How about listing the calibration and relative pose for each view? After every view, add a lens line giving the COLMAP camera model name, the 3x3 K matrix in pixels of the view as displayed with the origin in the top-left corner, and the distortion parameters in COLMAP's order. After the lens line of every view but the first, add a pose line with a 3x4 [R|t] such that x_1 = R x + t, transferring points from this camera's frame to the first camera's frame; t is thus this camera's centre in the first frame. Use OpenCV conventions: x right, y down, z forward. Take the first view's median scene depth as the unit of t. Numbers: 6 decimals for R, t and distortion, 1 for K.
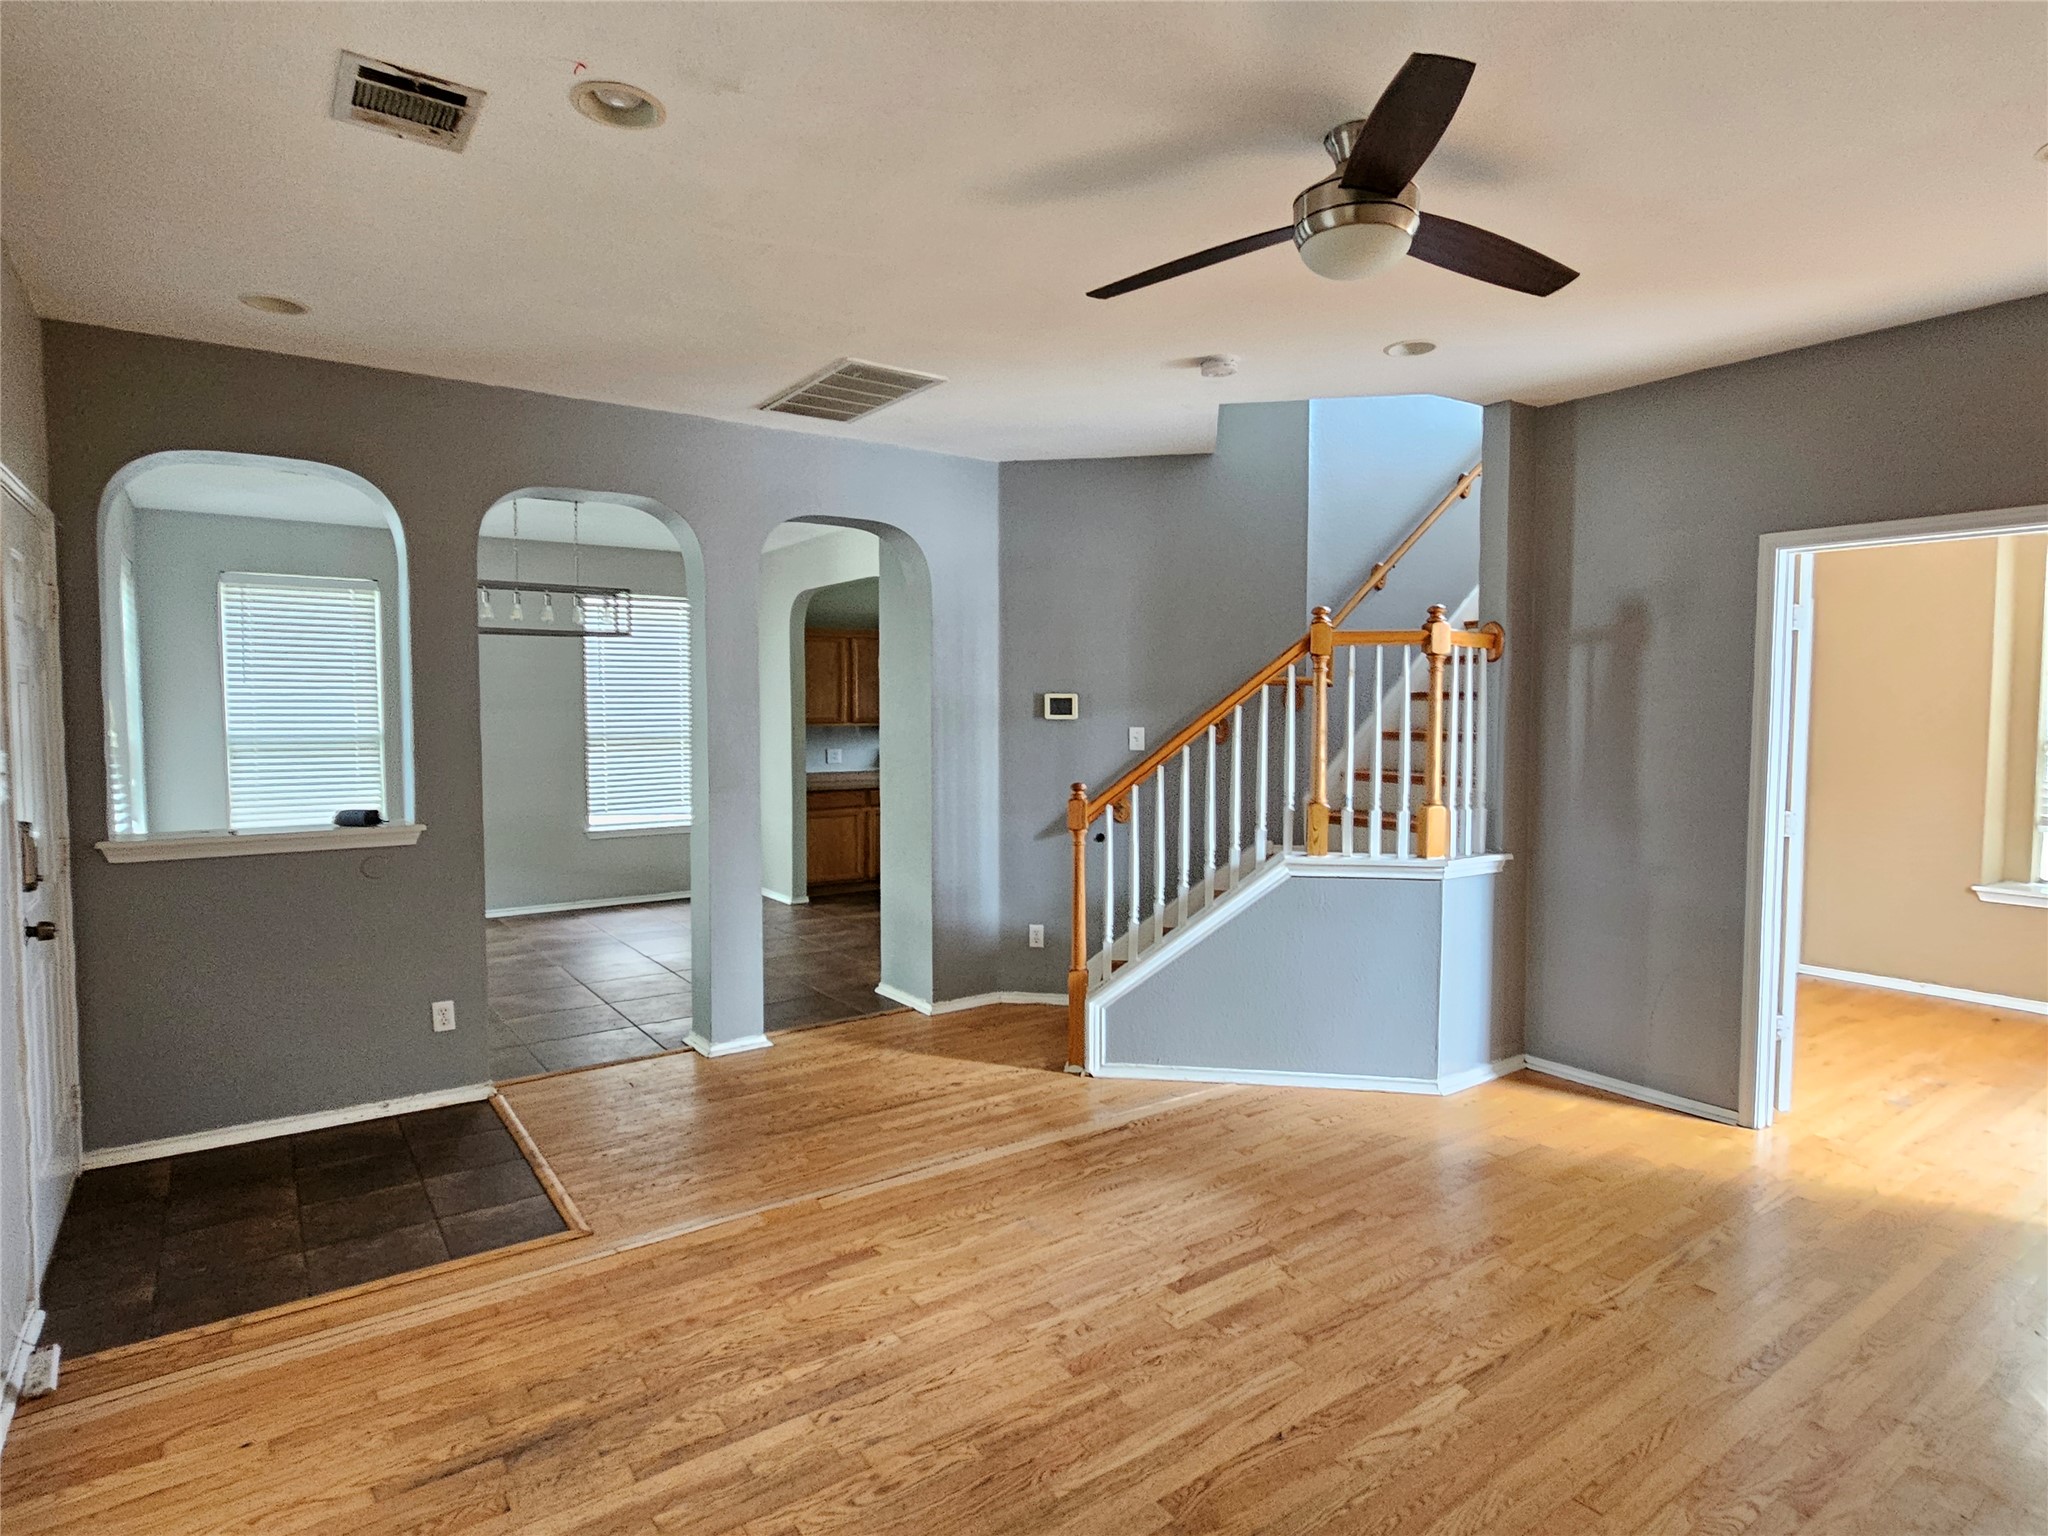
lens RADIAL K [[1108.5, 0, 1021.4], [0, 1108.5, 764.1], [0, 0, 1]] dist [-0.003277, 0.002393]
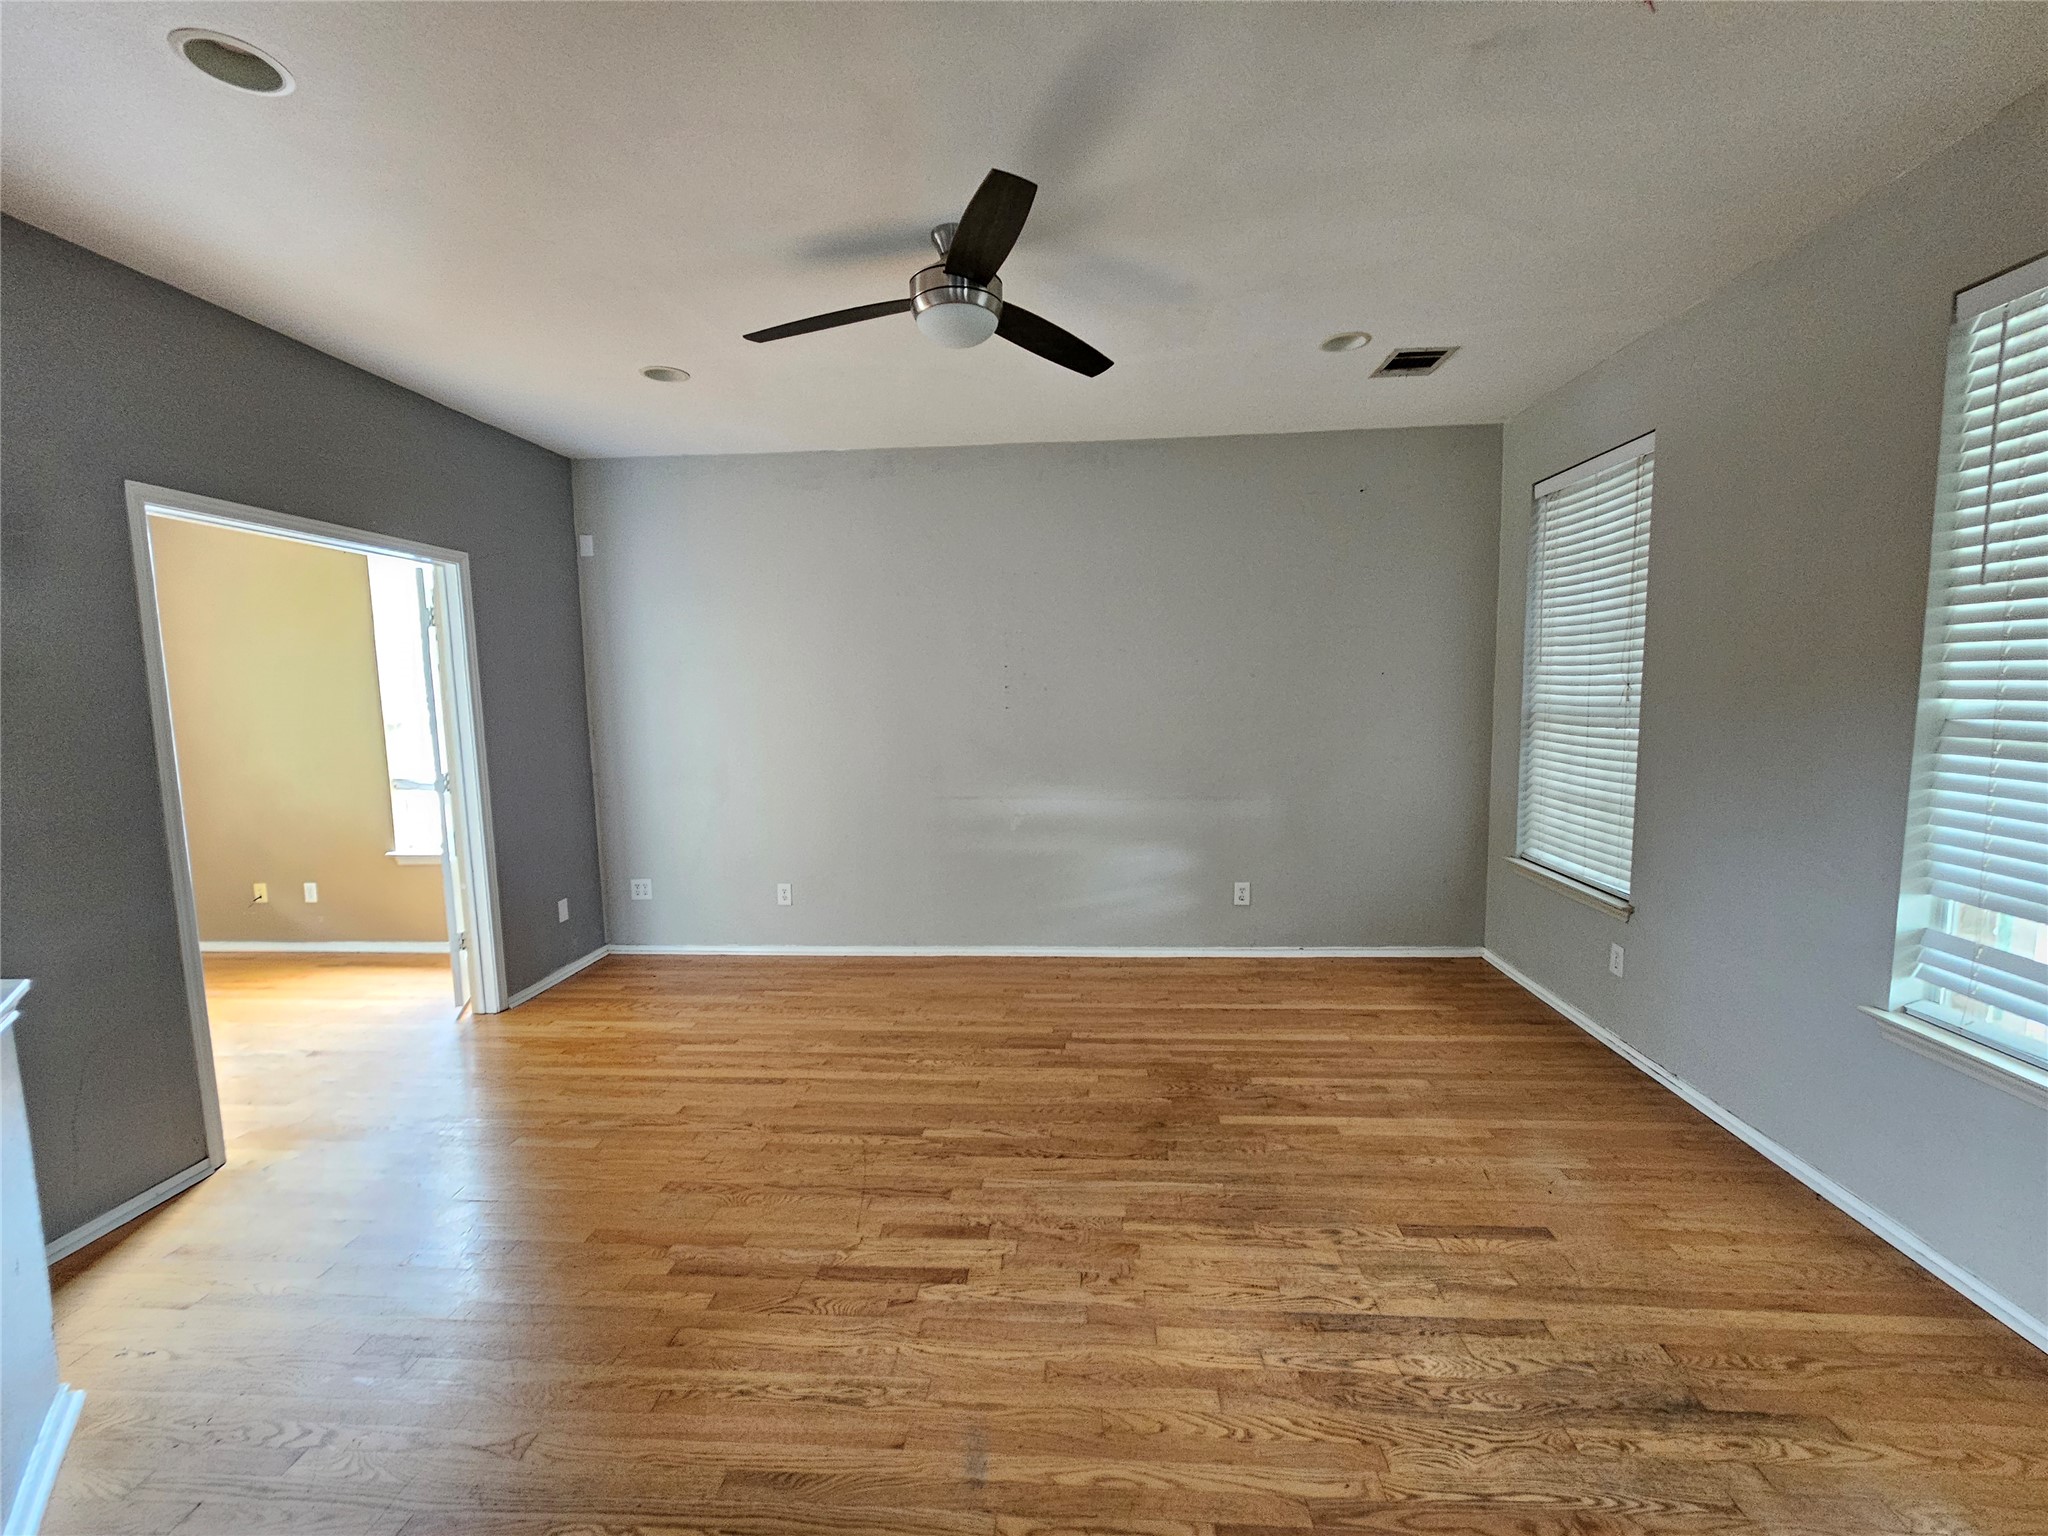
lens RADIAL K [[839.8, 0, 1032.0], [0, 839.8, 769.0], [0, 0, 1]] dist [-0.001419, 0.000847]
pose [[-0.772601, -0.050181, 0.632905, -0.266588], [0.052006, 0.988520, 0.141861, -0.049262], [-0.632758, 0.142516, -0.761122, 1.114956]]
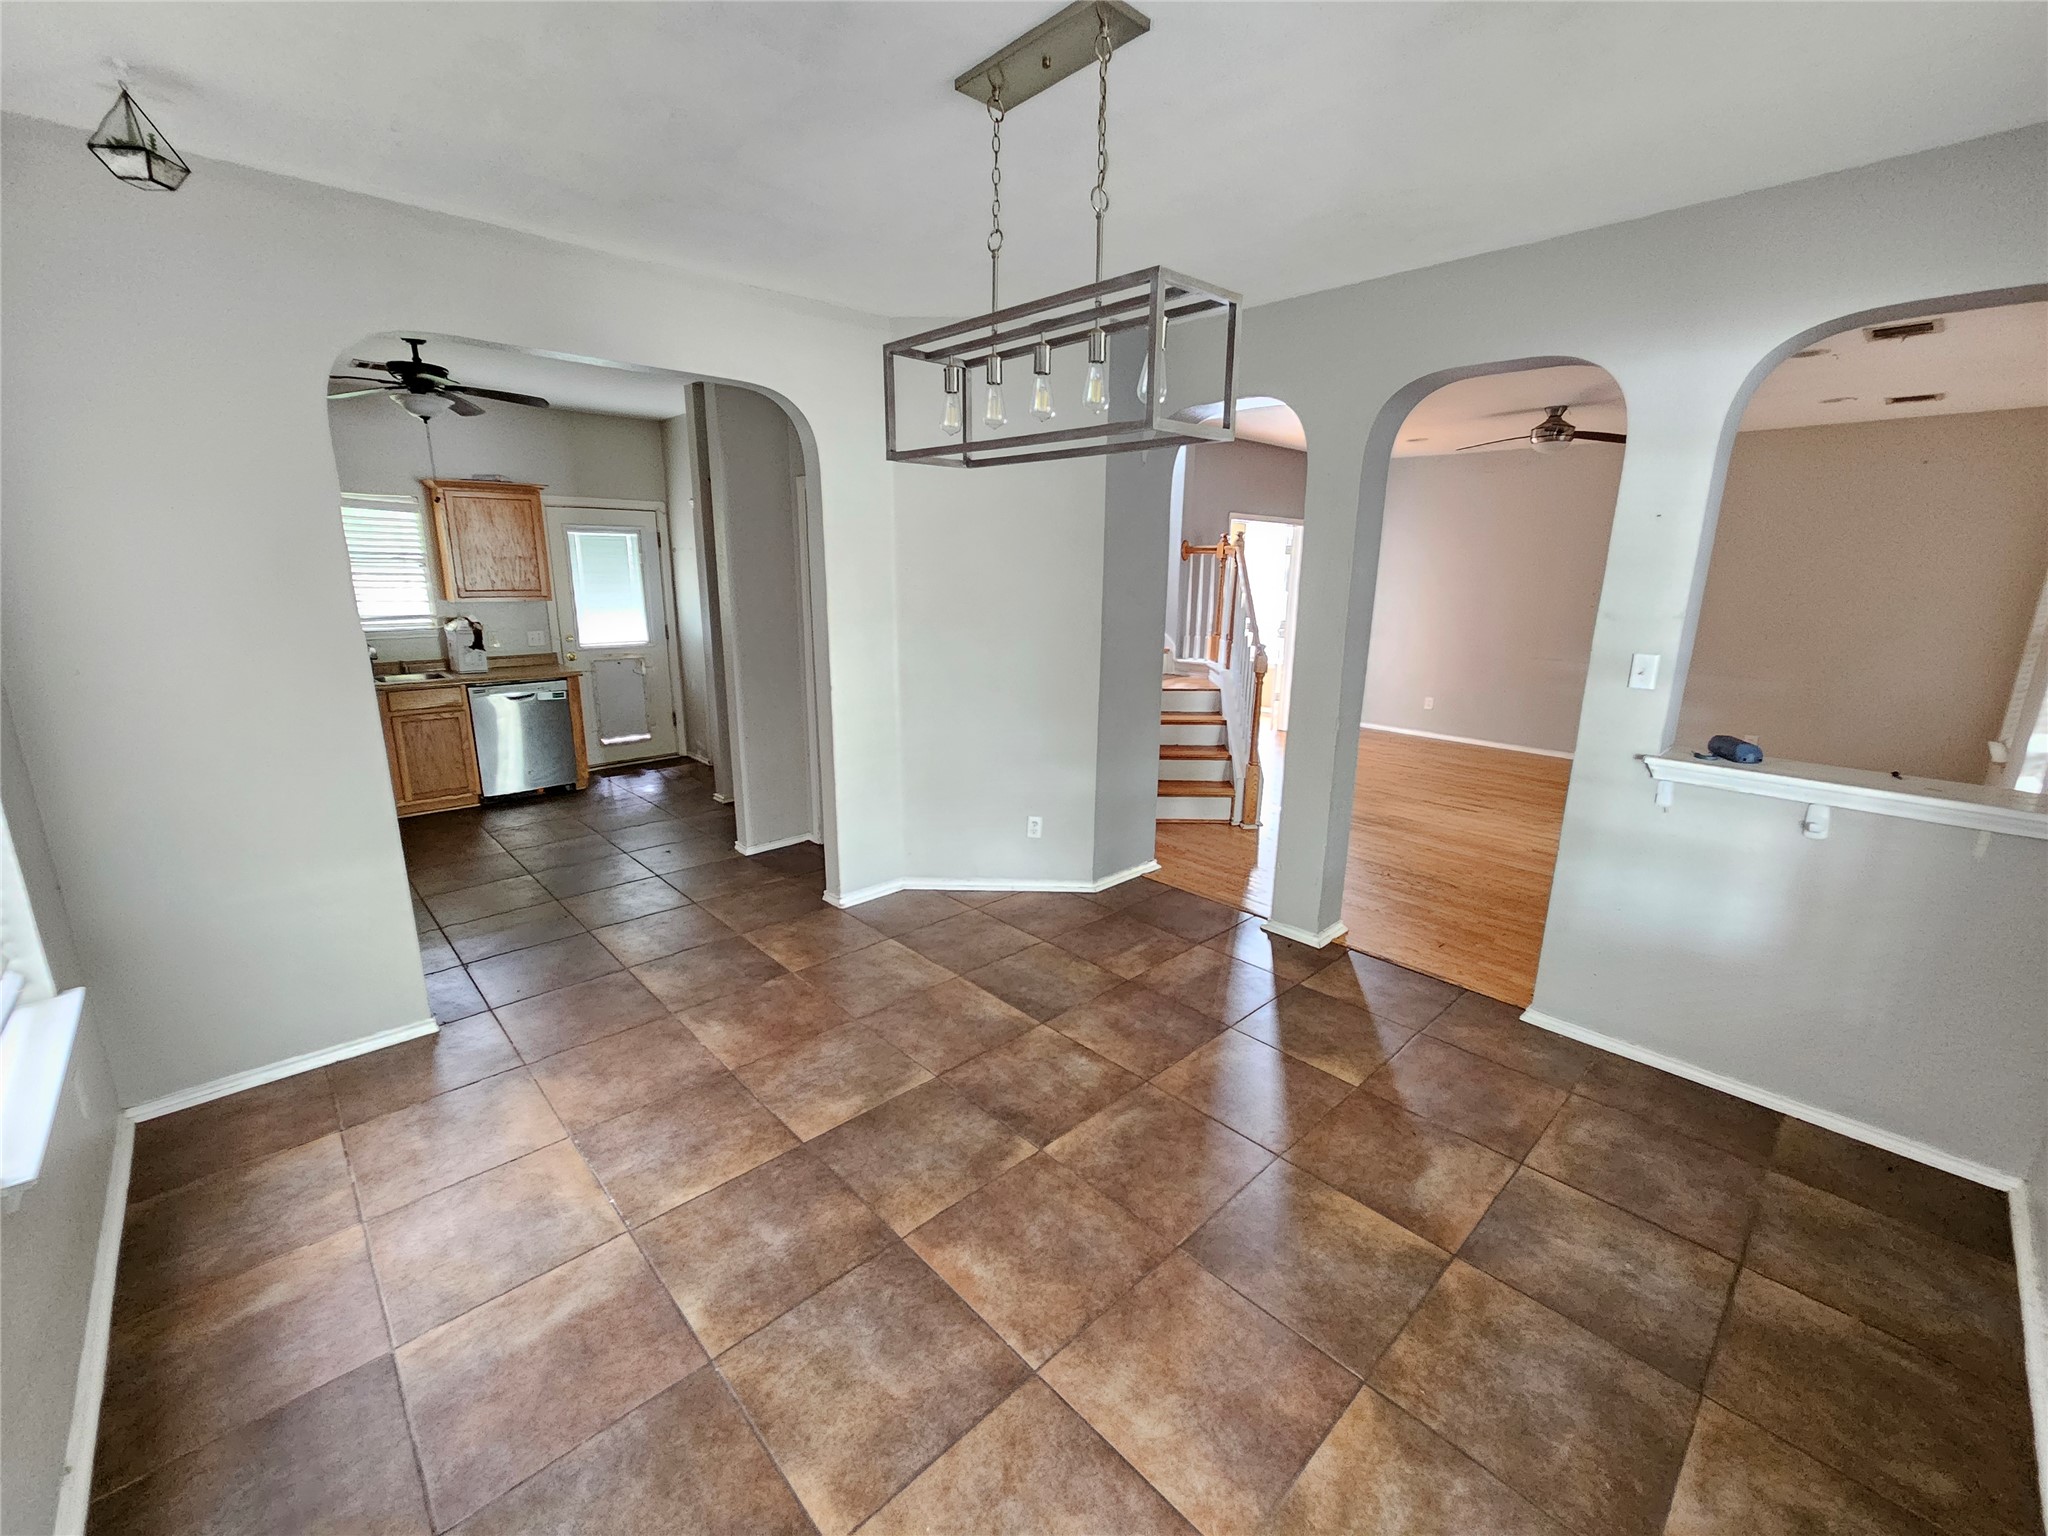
lens RADIAL K [[839.8, 0, 1031.7], [0, 839.8, 766.2], [0, 0, 1]] dist [-0.001419, 0.000847]
pose [[-0.138496, -0.236037, 0.961824, -1.274154], [0.038966, 0.969133, 0.243441, -0.136906], [-0.989596, 0.071194, -0.125024, 1.782935]]
